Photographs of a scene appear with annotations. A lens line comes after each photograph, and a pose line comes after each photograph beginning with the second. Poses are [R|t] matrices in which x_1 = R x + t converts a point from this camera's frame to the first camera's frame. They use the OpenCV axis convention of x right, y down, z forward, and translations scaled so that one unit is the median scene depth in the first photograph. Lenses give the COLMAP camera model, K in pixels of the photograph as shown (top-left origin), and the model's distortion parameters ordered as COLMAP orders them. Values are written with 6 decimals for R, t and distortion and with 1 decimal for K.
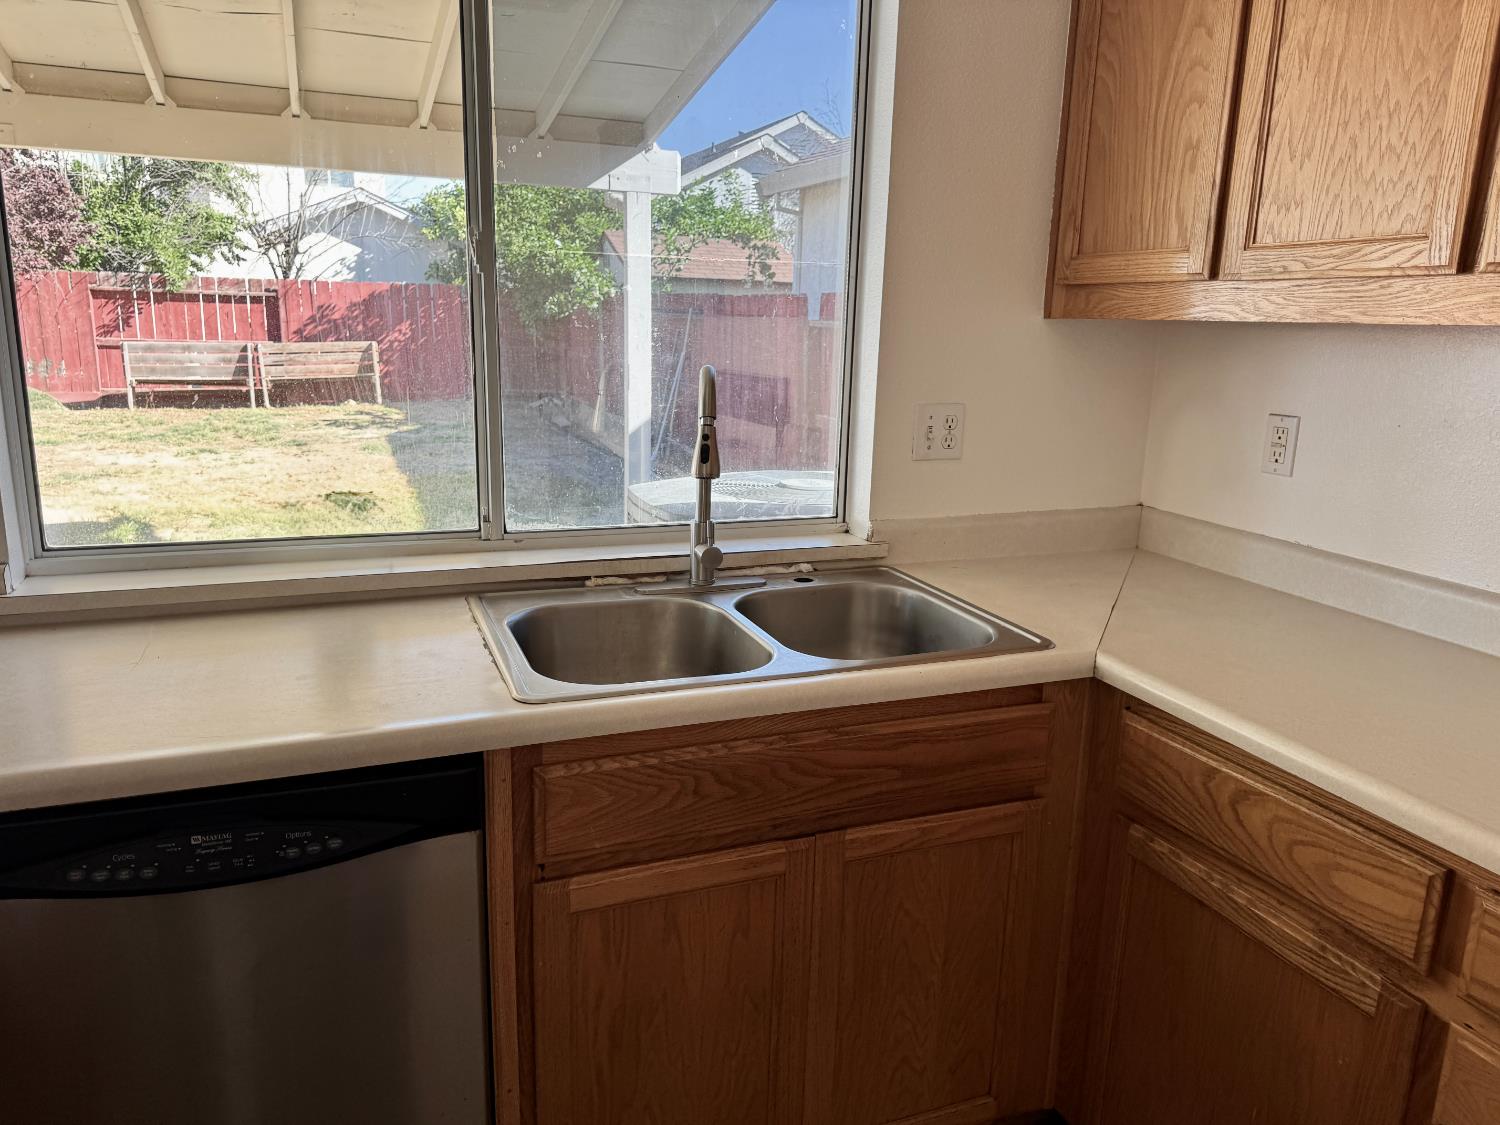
lens RADIAL K [[1075.3, 0, 746.1], [0, 1075.3, 556.0], [0, 0, 1]] dist [0.047818, -0.052920]
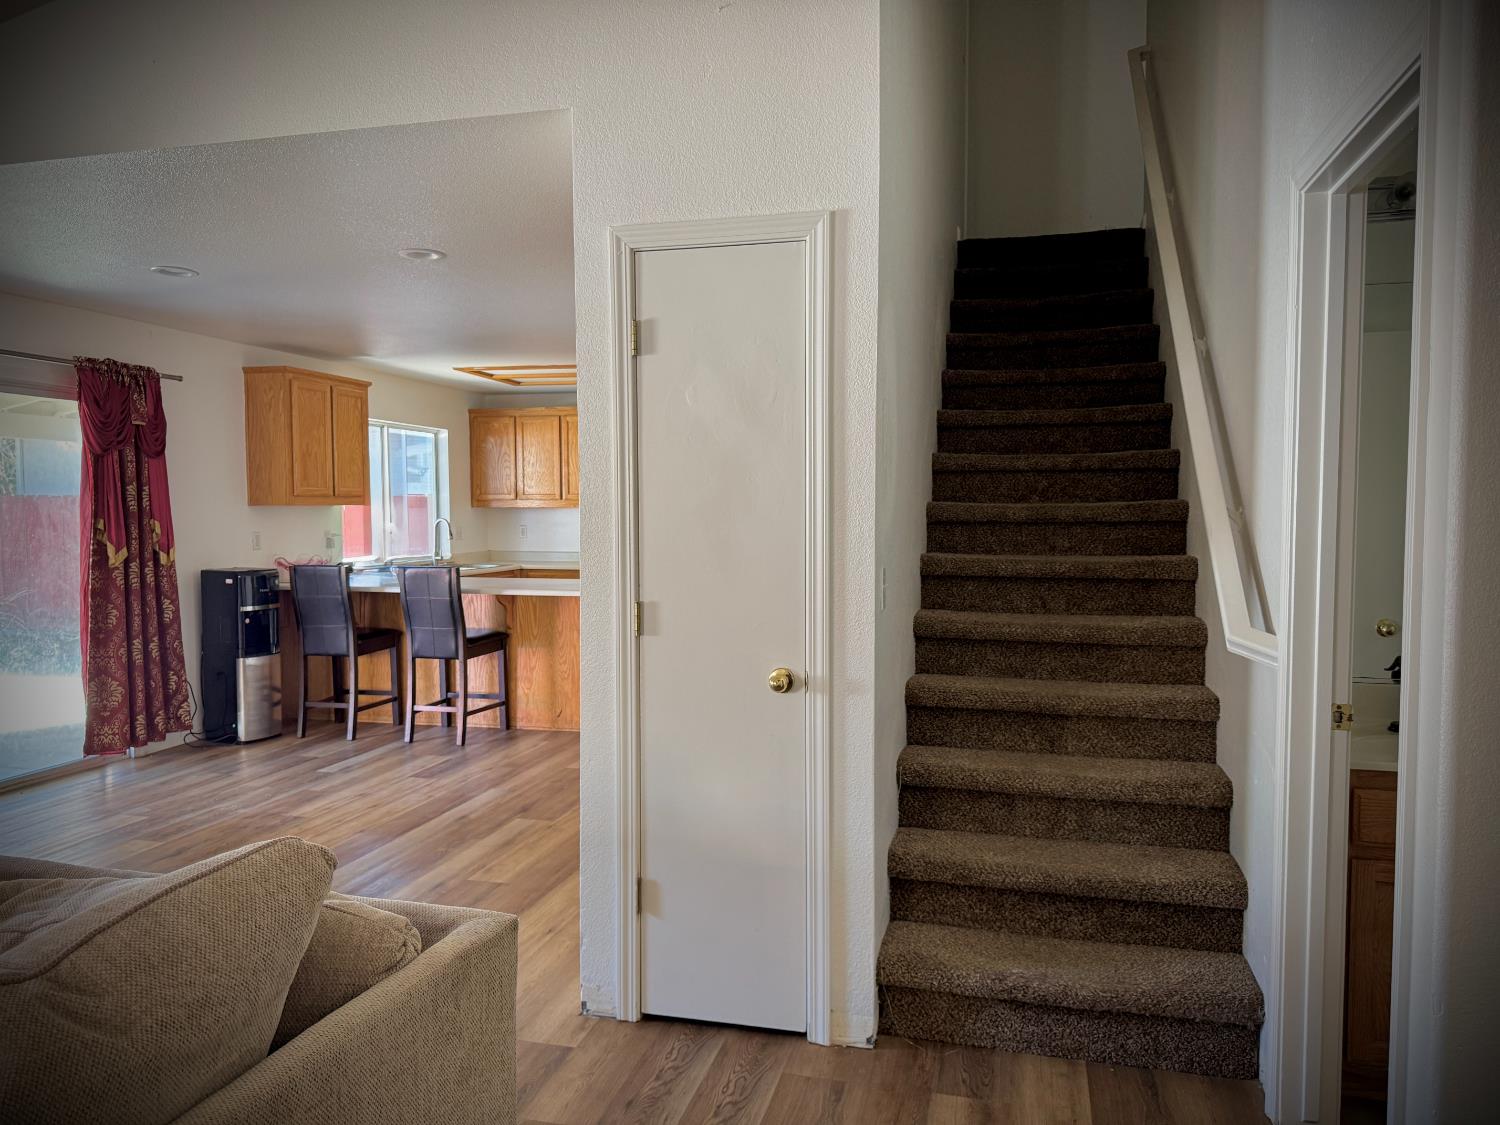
lens RADIAL K [[1081.8, 0, 750.0], [0, 1081.8, 562.5], [0, 0, 1]] dist [0.194972, -0.217608]
pose [[0.575466, -0.070456, 0.814785, -3.735102], [0.195269, 0.979304, -0.053232, 0.631471], [-0.794172, 0.189736, 0.577314, -3.343816]]
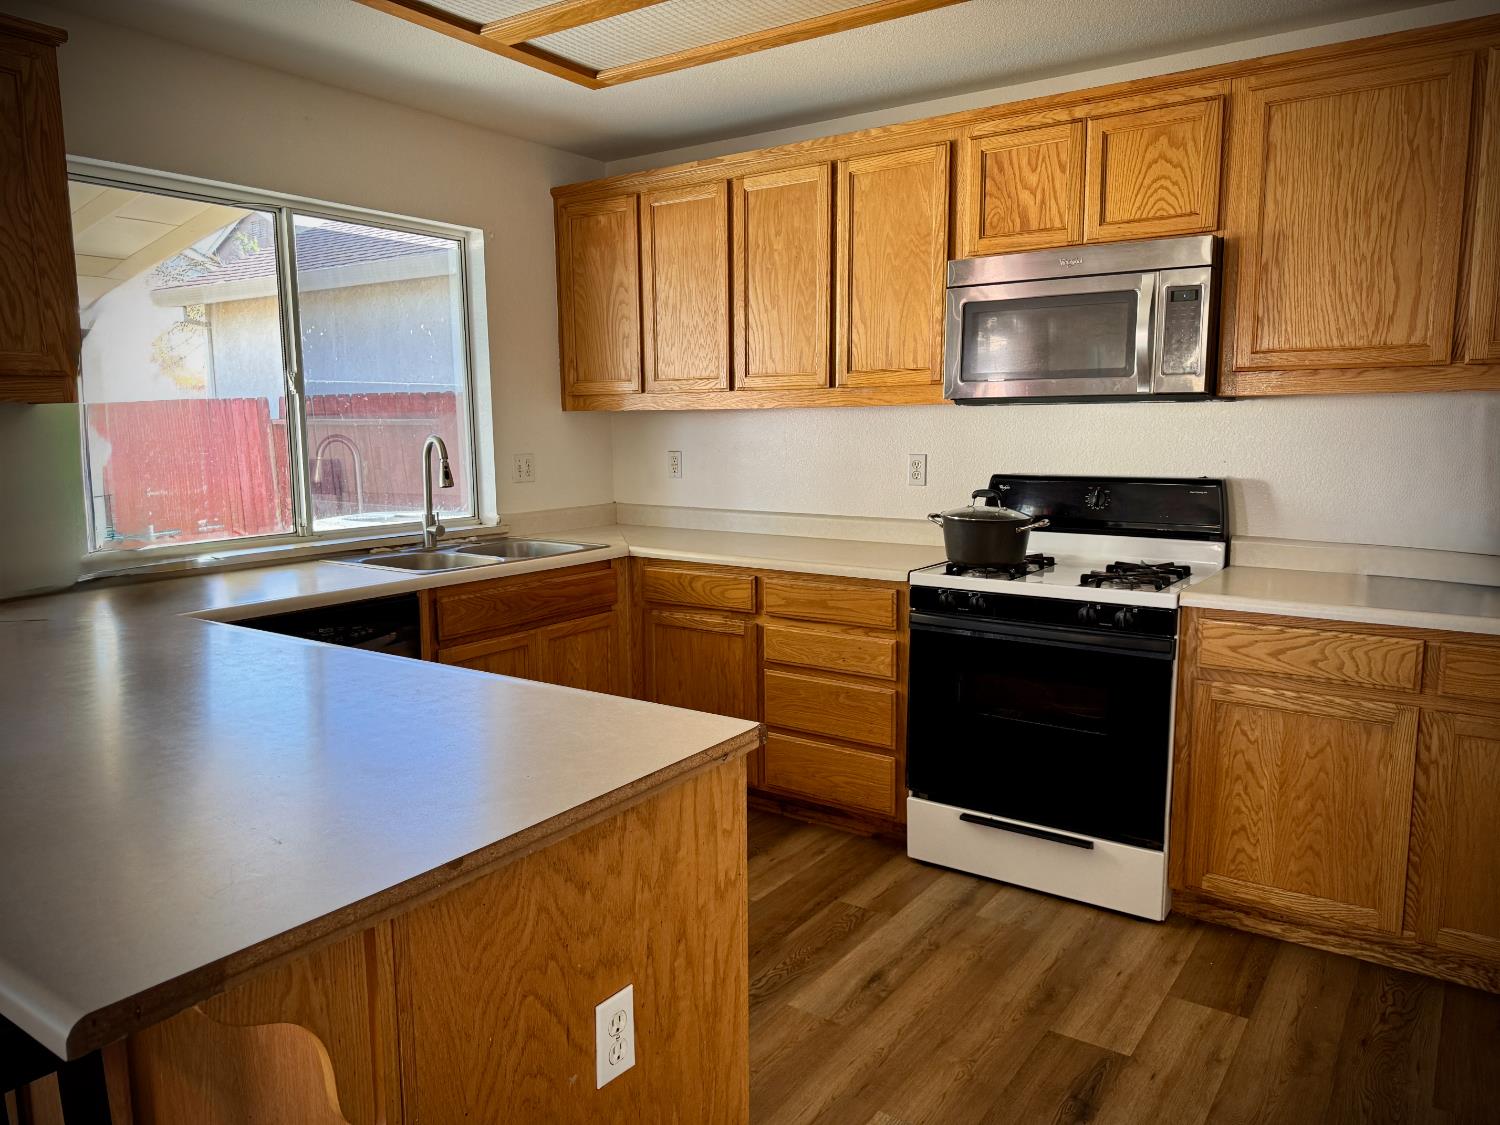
lens RADIAL K [[1081.8, 0, 750.0], [0, 1081.8, 562.5], [0, 0, 1]] dist [0.194972, -0.217608]
pose [[0.832514, -0.104301, 0.544098, -0.789283], [0.150970, 0.987660, -0.041666, 0.273542], [-0.533038, 0.116830, 0.837987, -1.198200]]
